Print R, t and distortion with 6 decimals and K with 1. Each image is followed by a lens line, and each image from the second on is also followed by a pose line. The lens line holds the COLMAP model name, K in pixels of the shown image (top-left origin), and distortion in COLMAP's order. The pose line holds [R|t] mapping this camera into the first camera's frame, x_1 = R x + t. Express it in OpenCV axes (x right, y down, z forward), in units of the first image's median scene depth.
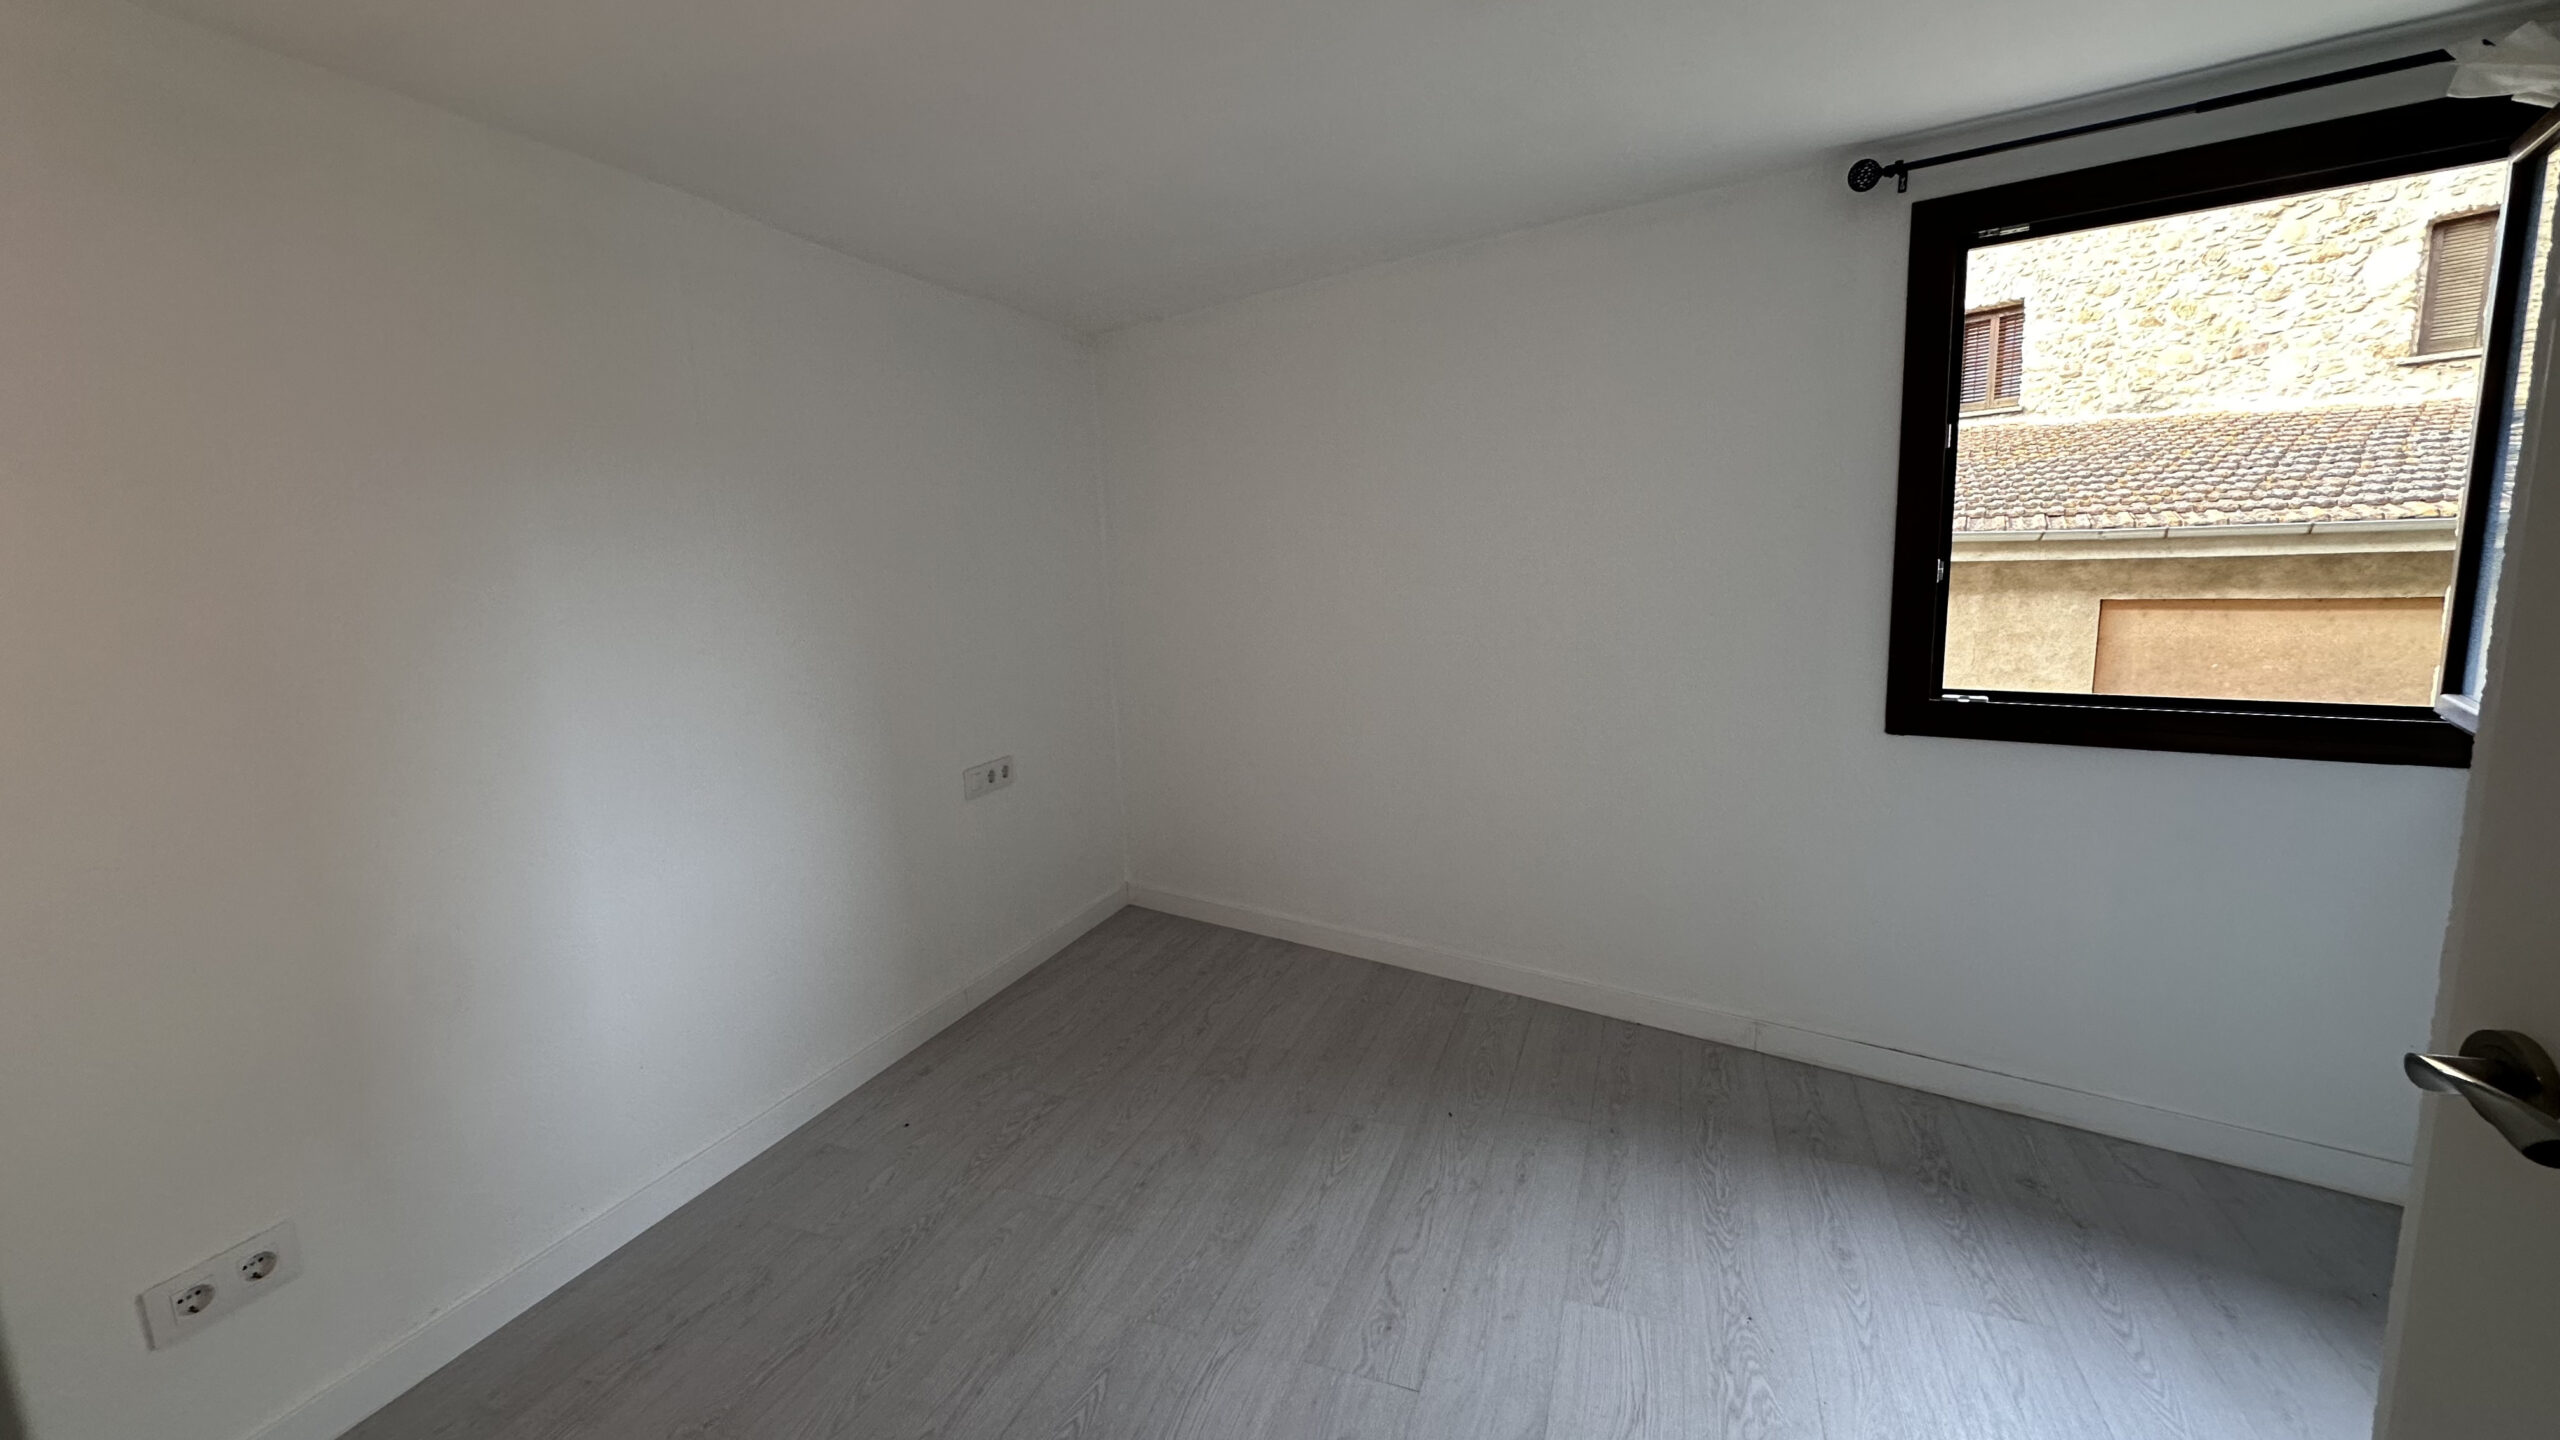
lens RADIAL K [[1003.6, 0, 1274.2], [0, 1003.6, 722.0], [0, 0, 1]] dist [-0.004226, 0.001117]
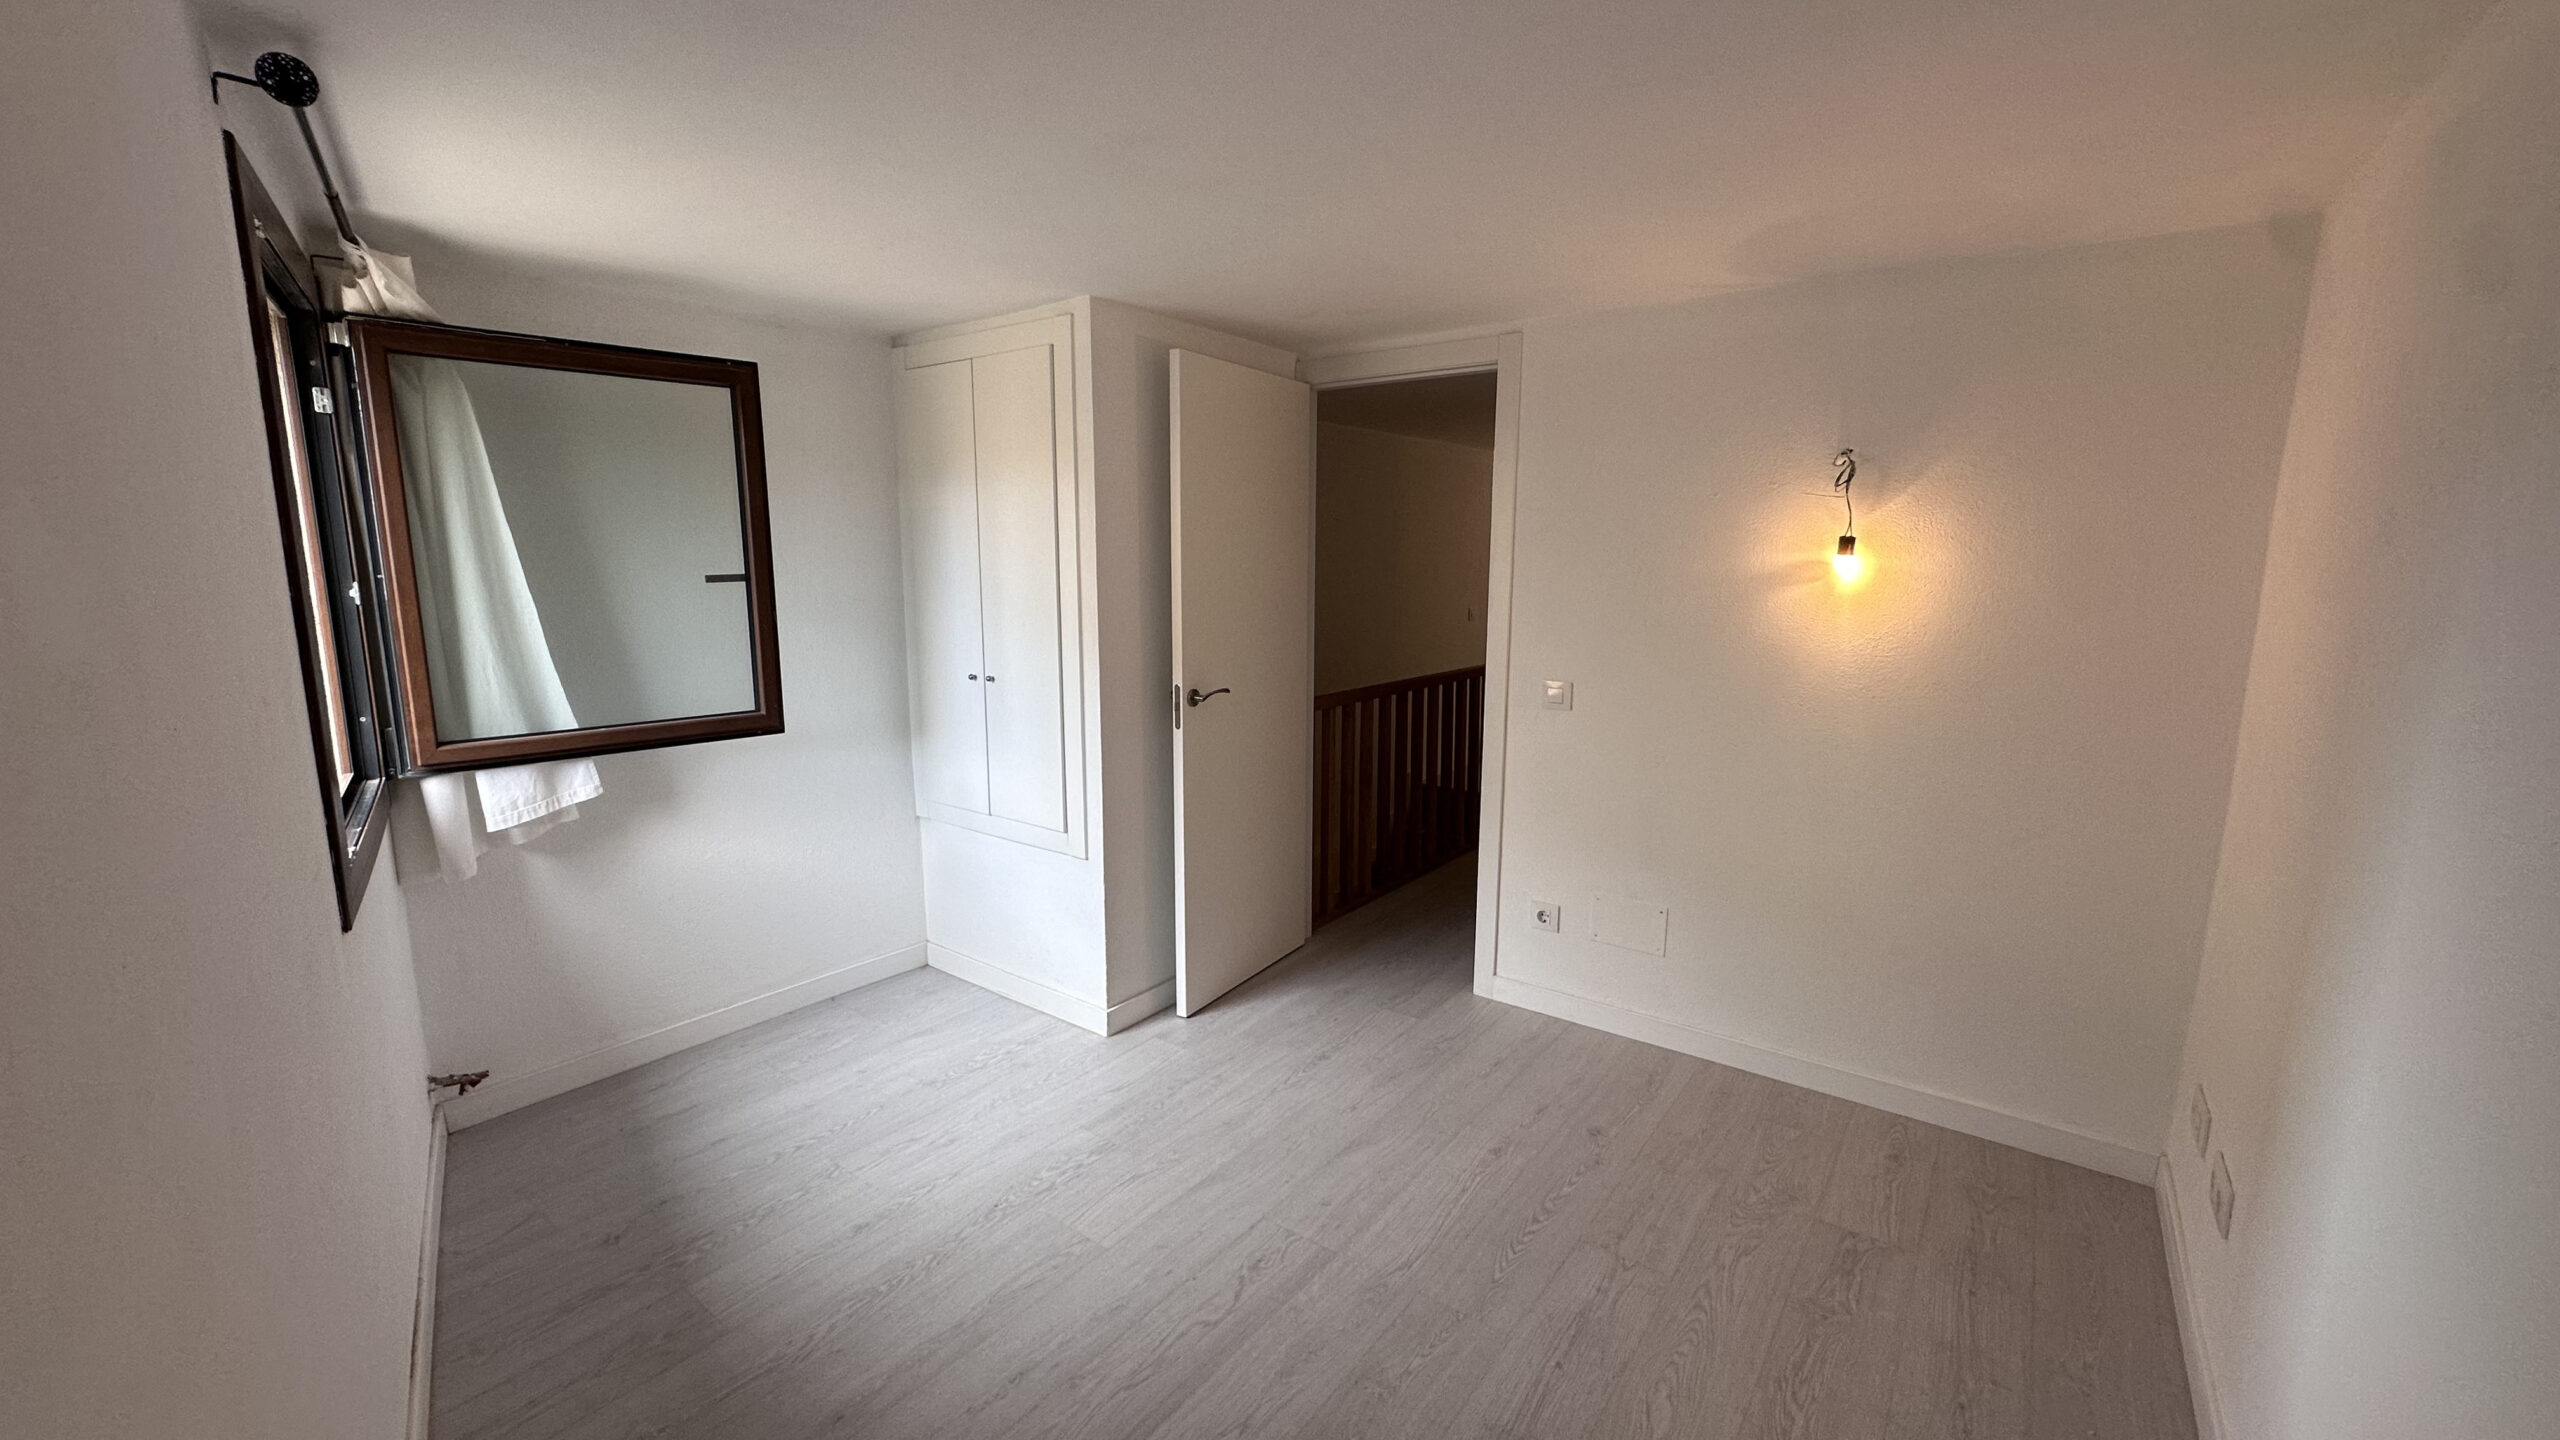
lens RADIAL K [[1003.6, 0, 1284.6], [0, 1003.6, 707.3], [0, 0, 1]] dist [-0.004226, 0.001117]
pose [[-0.963332, -0.007298, 0.268212, -0.190811], [0.075856, 0.951441, 0.298338, -0.314597], [-0.257365, 0.307745, -0.916000, 1.547845]]
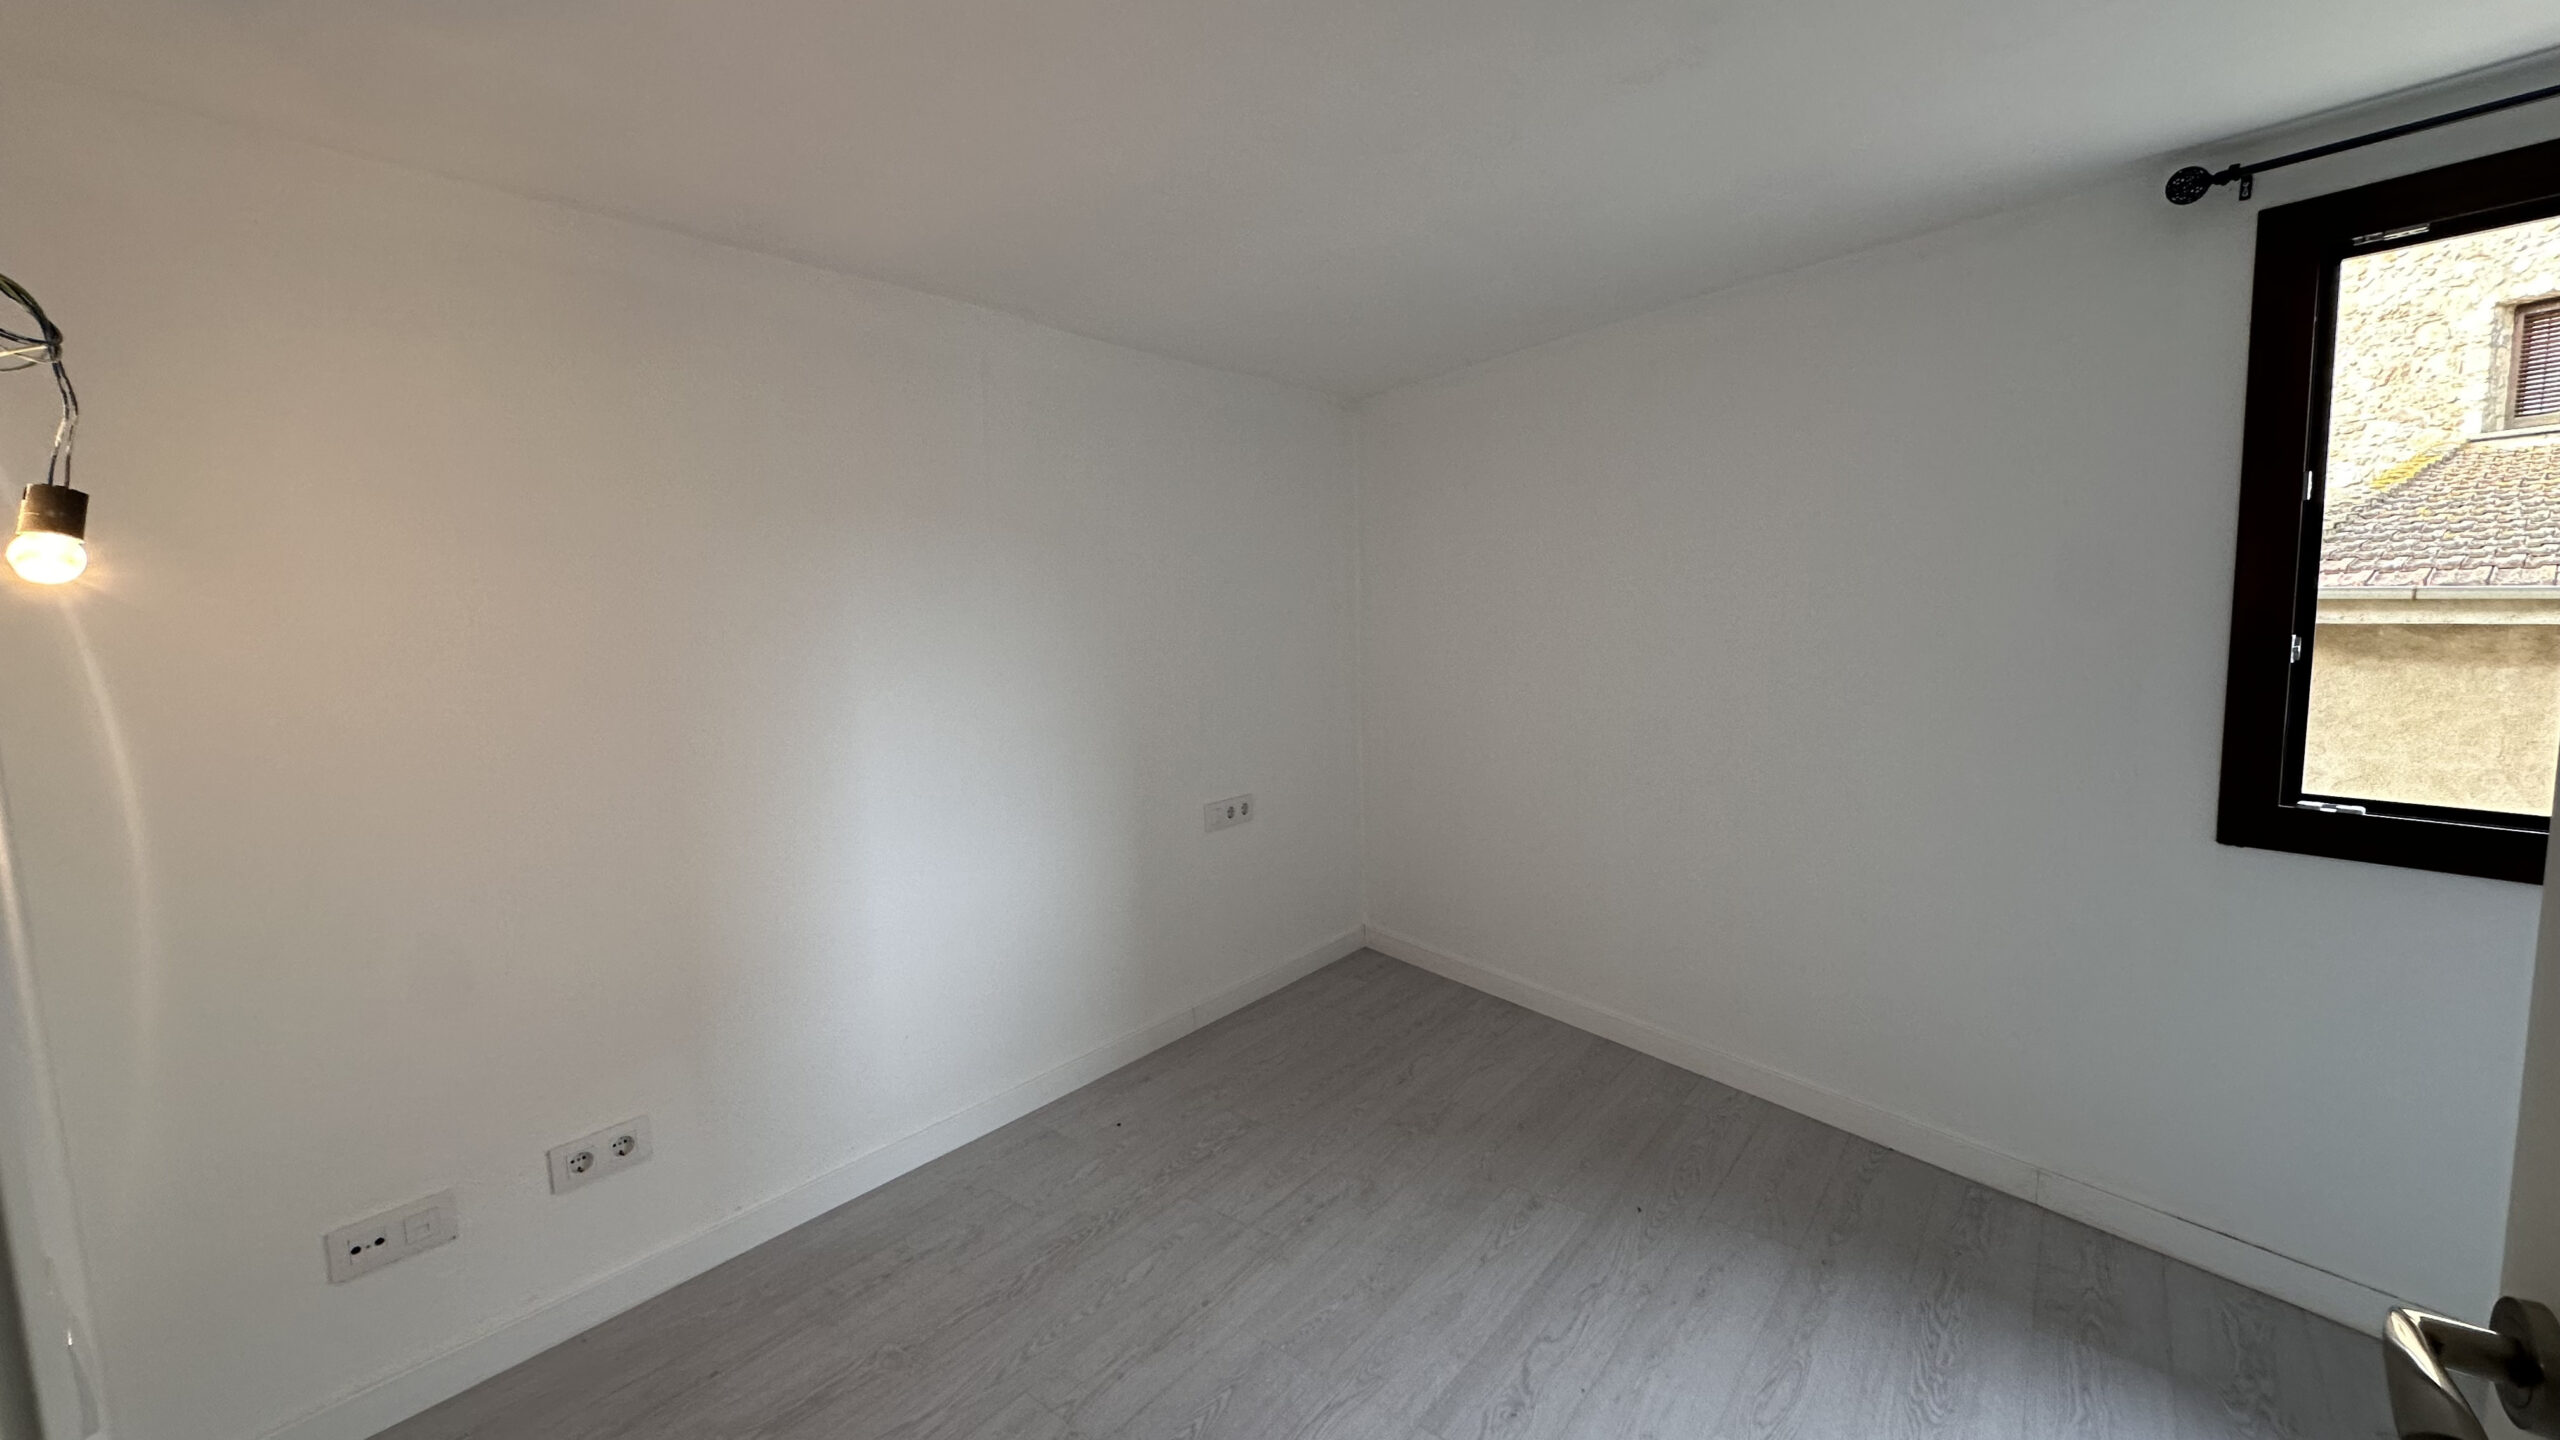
lens RADIAL K [[1003.6, 0, 1279.7], [0, 1003.6, 721.7], [0, 0, 1]] dist [-0.004226, 0.001117]
pose [[0.952496, 0.047144, -0.300881, 0.130047], [-0.059257, 0.997753, -0.031254, -0.018096], [0.298731, 0.047598, 0.953150, -0.021361]]
